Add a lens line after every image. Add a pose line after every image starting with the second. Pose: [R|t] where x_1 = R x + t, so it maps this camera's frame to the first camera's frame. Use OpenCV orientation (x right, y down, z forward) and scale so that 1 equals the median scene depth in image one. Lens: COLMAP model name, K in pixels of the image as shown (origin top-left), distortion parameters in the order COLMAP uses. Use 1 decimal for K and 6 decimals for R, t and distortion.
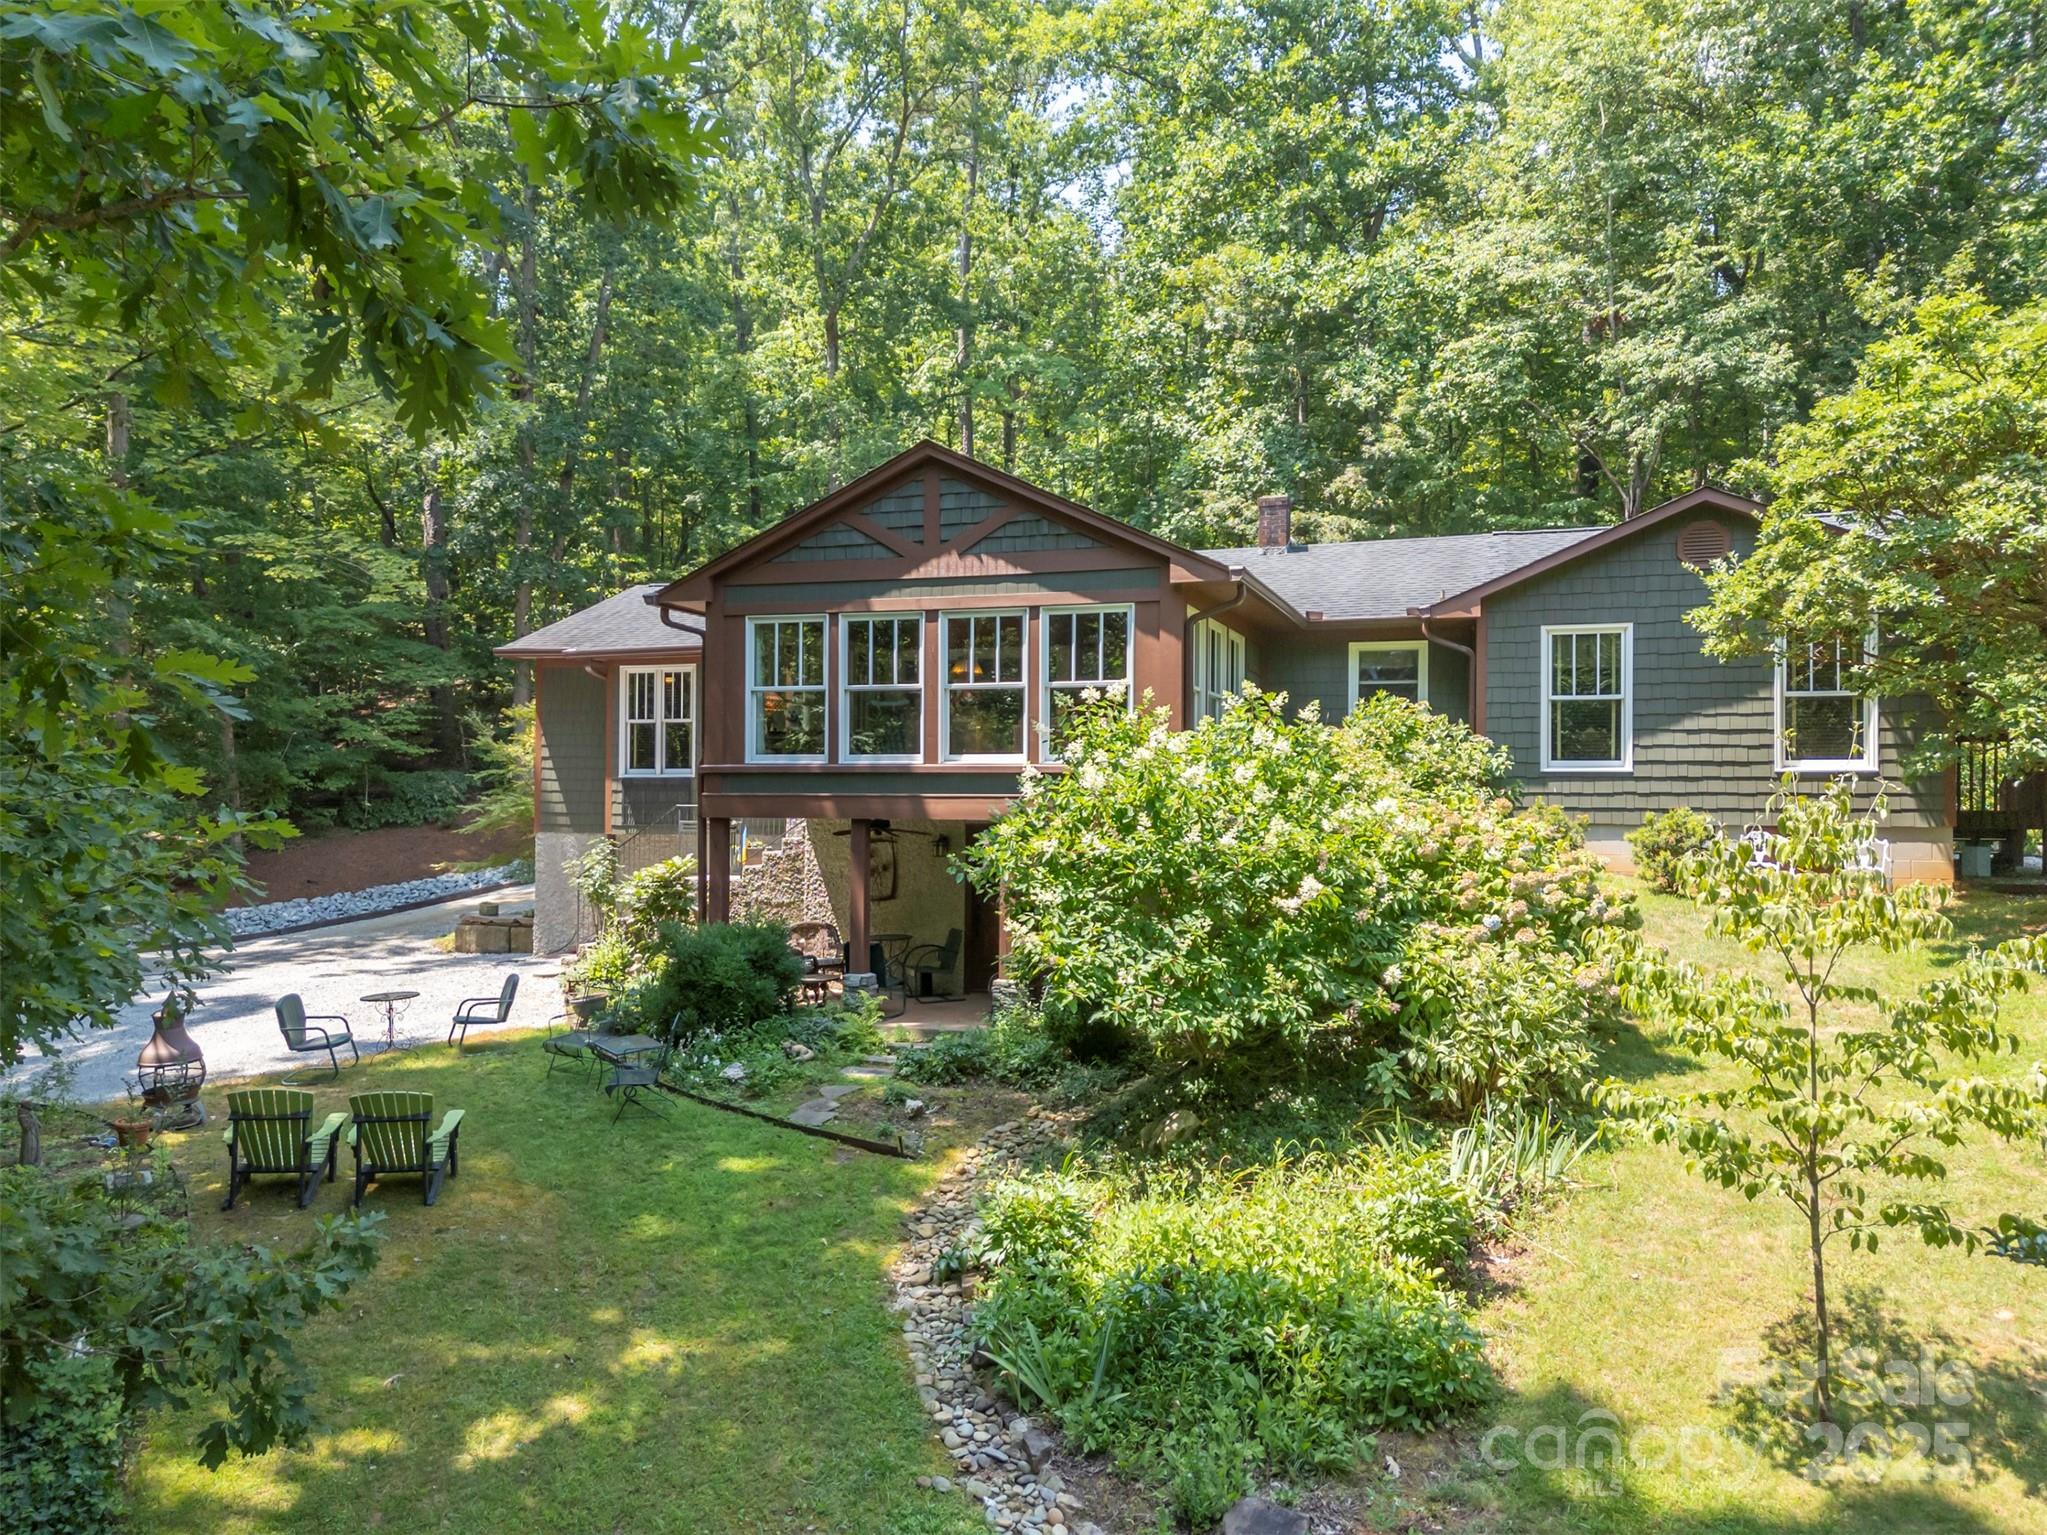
lens RADIAL K [[1424.4, 0, 1025.3], [0, 1424.4, 738.1], [0, 0, 1]] dist [0.096713, -0.062420]
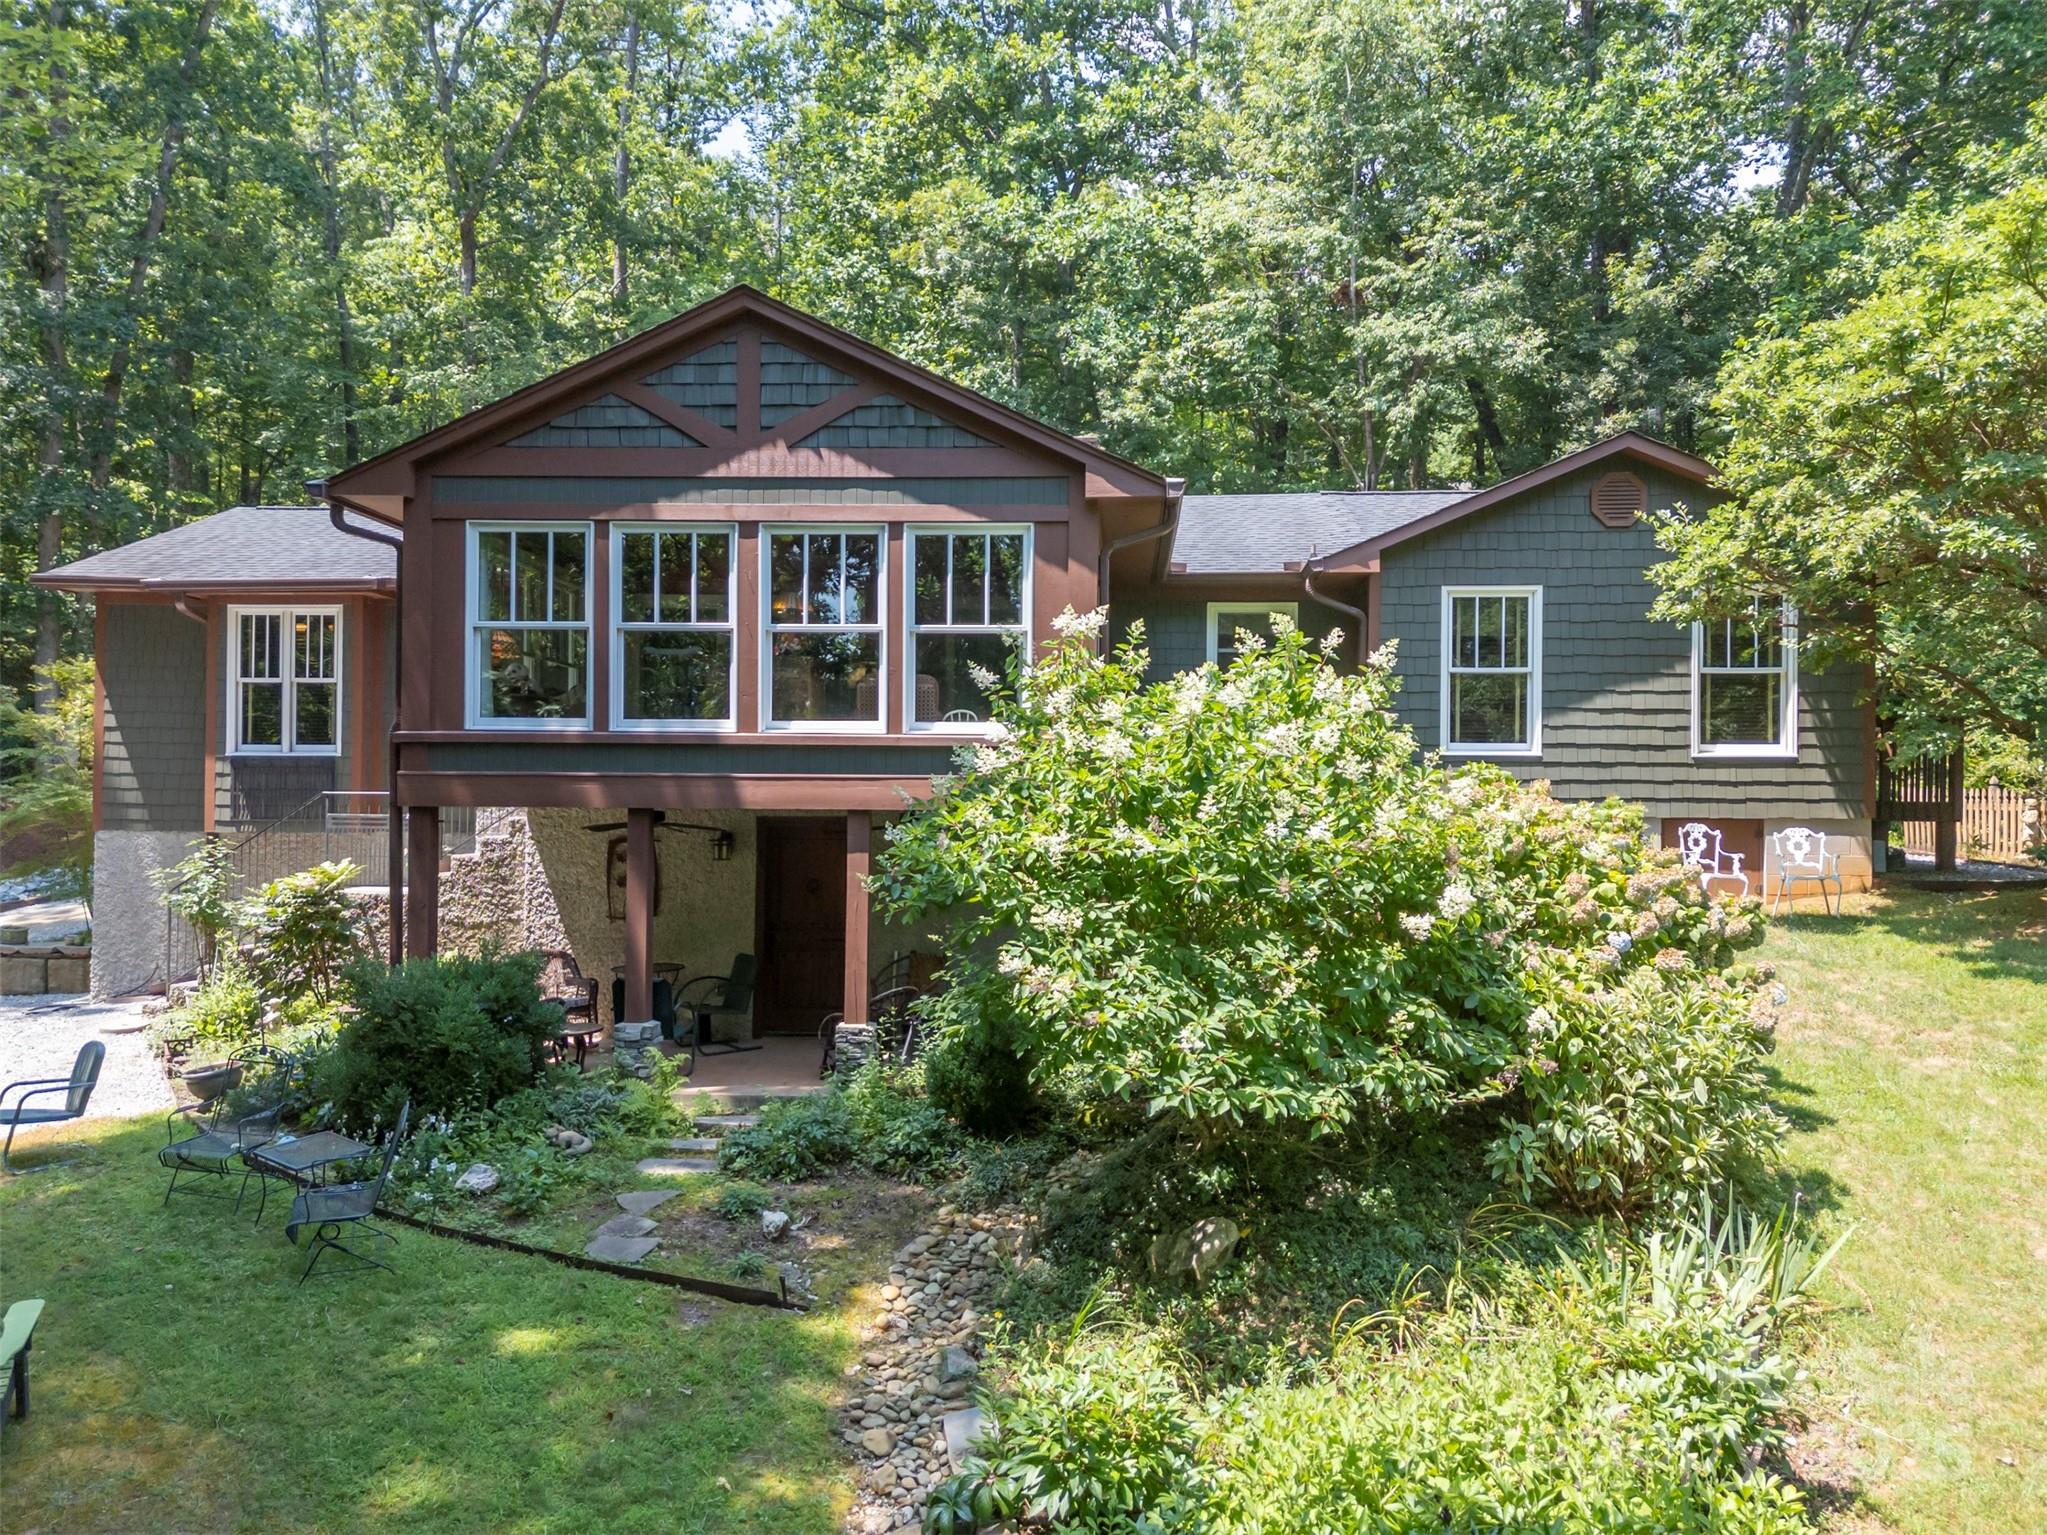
lens RADIAL K [[1464.6, 0, 1023.5], [0, 1464.6, 767.5], [0, 0, 1]] dist [0.065269, -0.024929]
pose [[0.968329, 0.009276, 0.249507, -0.105817], [-0.014484, 0.999714, 0.019048, 0.017702], [-0.249258, -0.022059, 0.968186, 0.215491]]
